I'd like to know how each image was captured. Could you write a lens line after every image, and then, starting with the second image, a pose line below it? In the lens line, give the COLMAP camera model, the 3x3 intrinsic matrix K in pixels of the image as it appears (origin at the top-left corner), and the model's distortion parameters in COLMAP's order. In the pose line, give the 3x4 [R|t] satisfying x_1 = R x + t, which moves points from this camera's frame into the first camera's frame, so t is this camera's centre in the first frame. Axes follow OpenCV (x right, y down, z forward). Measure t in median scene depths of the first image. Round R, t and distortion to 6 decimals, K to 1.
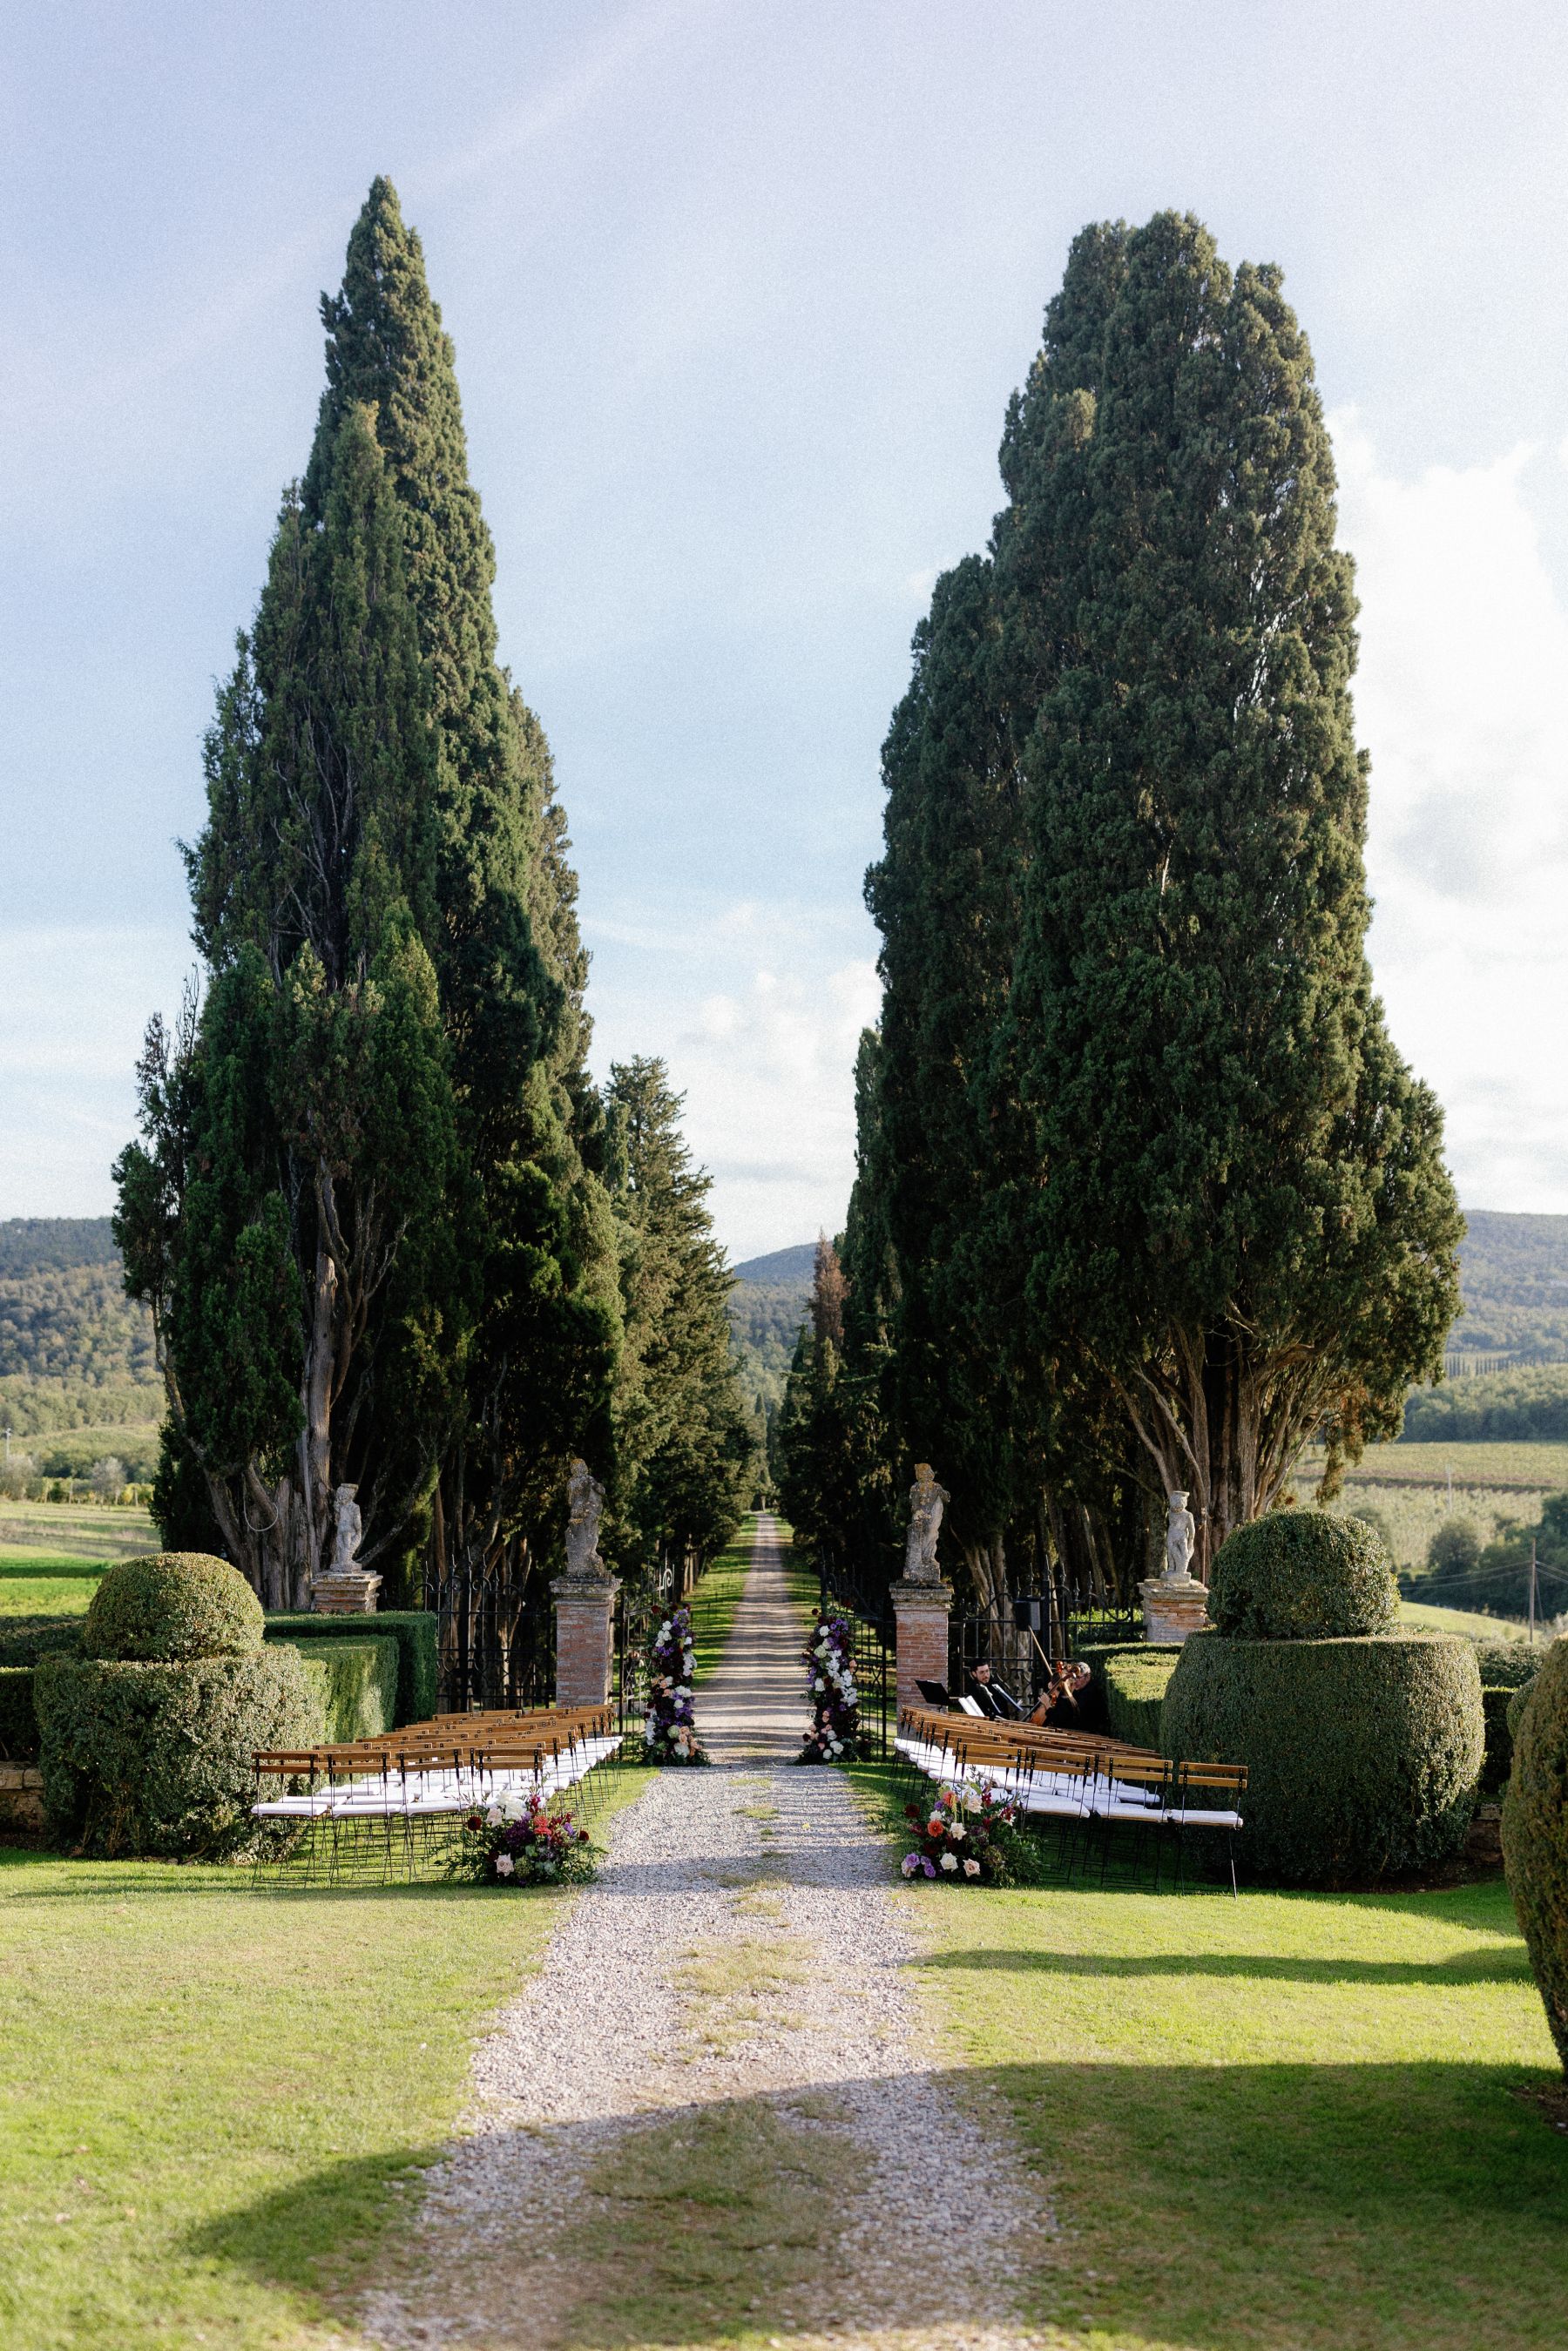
lens RADIAL K [[2360.4, 0, 782.3], [0, 2360.4, 1199.3], [0, 0, 1]] dist [0.018413, 0.009192]
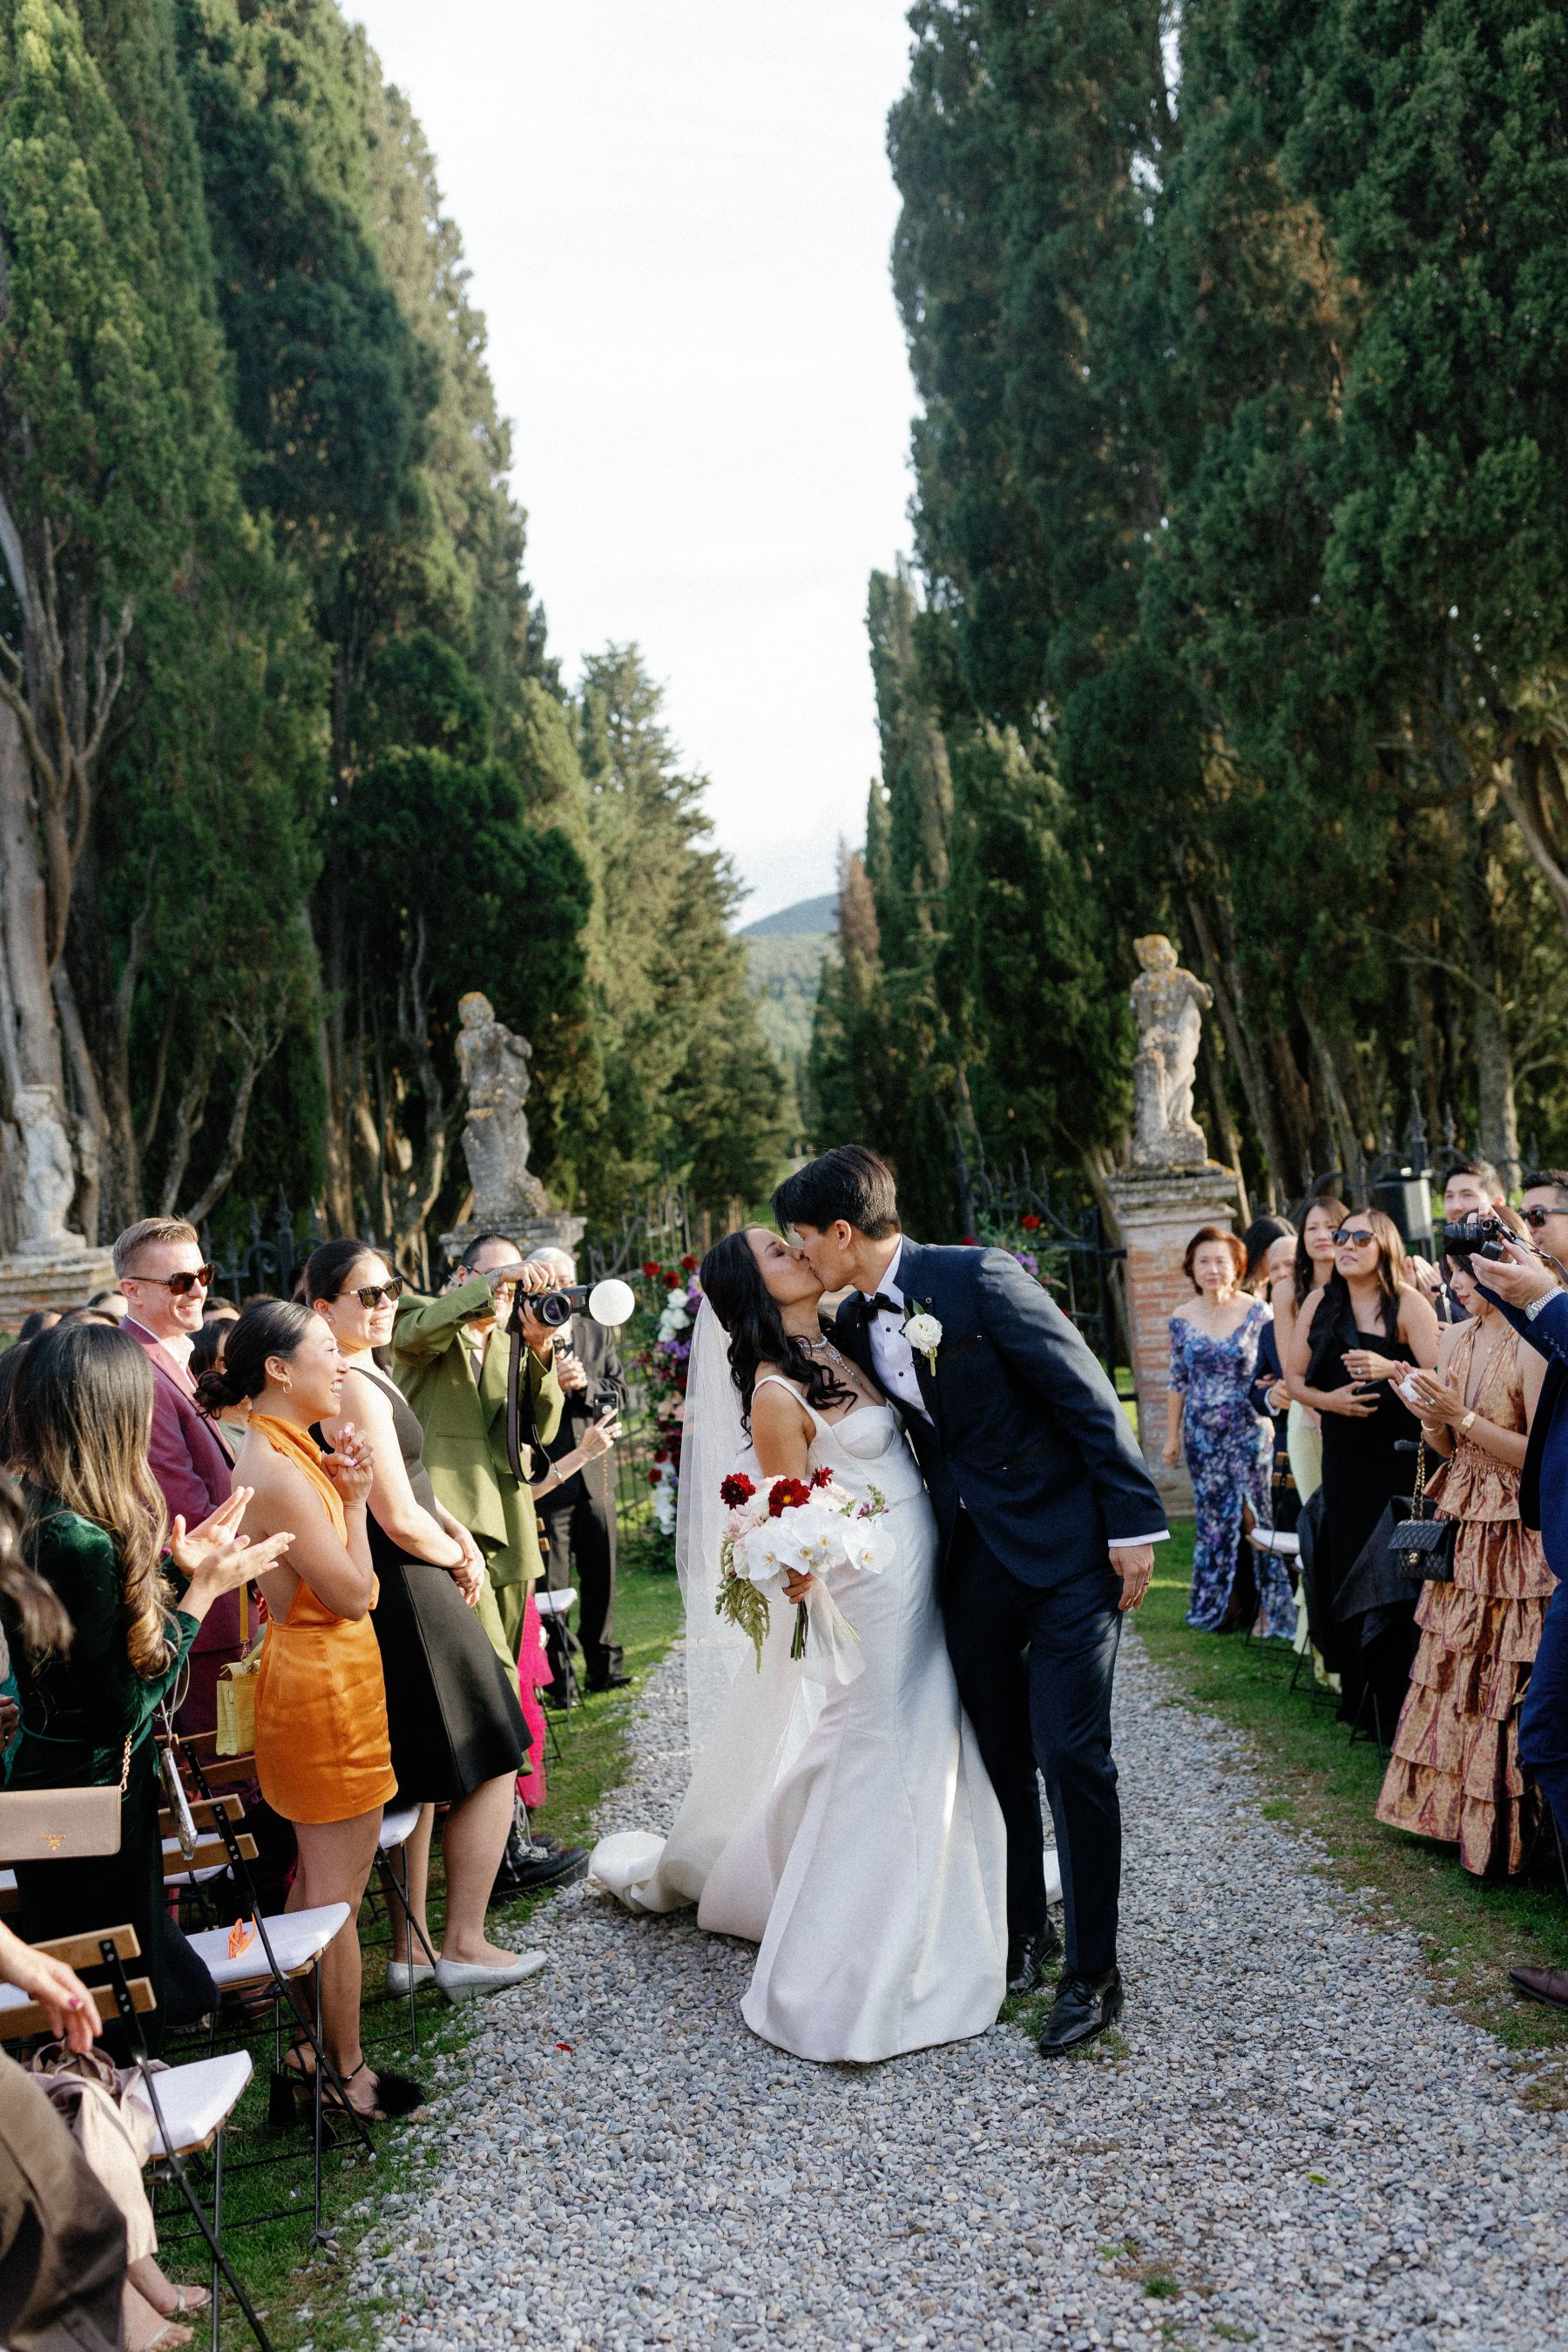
lens RADIAL K [[2245.4, 0, 762.6], [0, 2245.4, 1173.2], [0, 0, 1]] dist [0.010543, -0.007605]
pose [[0.995279, -0.094243, -0.023193, -0.015205], [0.096499, 0.986443, 0.132729, 0.082102], [0.010370, -0.134341, 0.990881, 0.470890]]
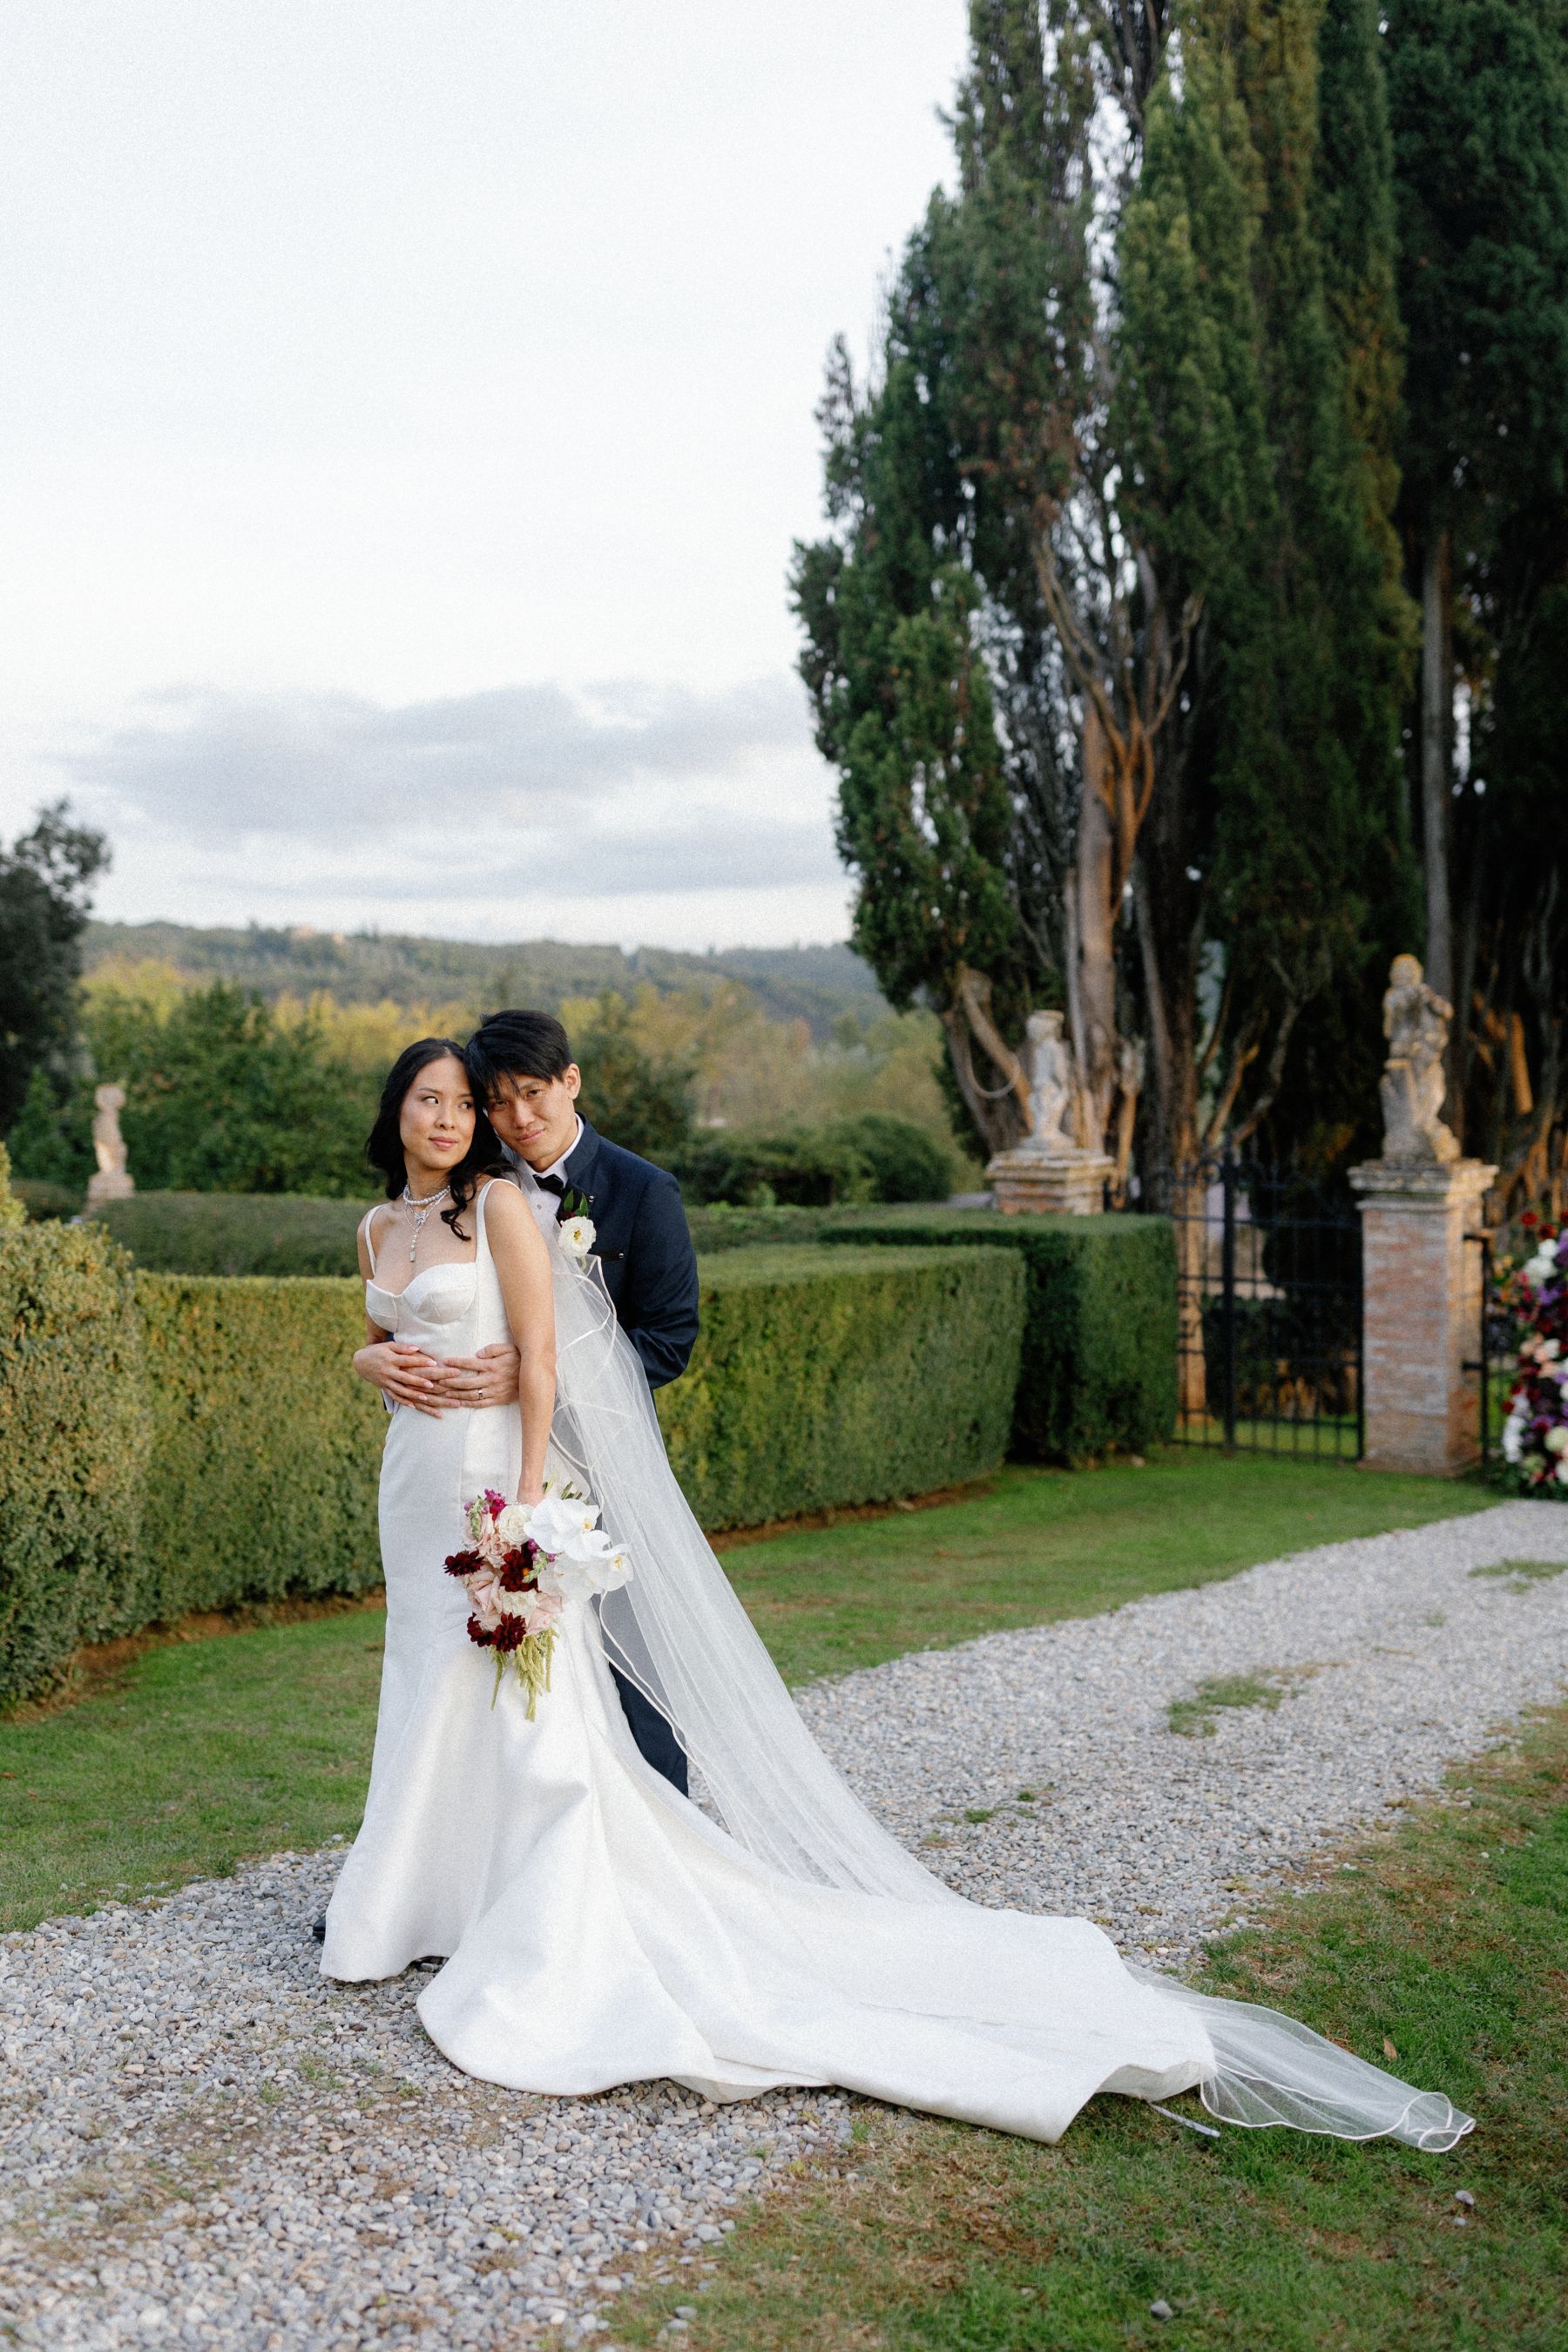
lens RADIAL K [[2307.6, 0, 784.0], [0, 2307.6, 1176.0], [0, 0, 1]] dist [0.015740, -0.005102]
pose [[0.839276, 0.012901, -0.543552, 0.083092], [0.063356, 0.990587, 0.121337, 0.077943], [0.540001, -0.136272, 0.830559, 0.411437]]
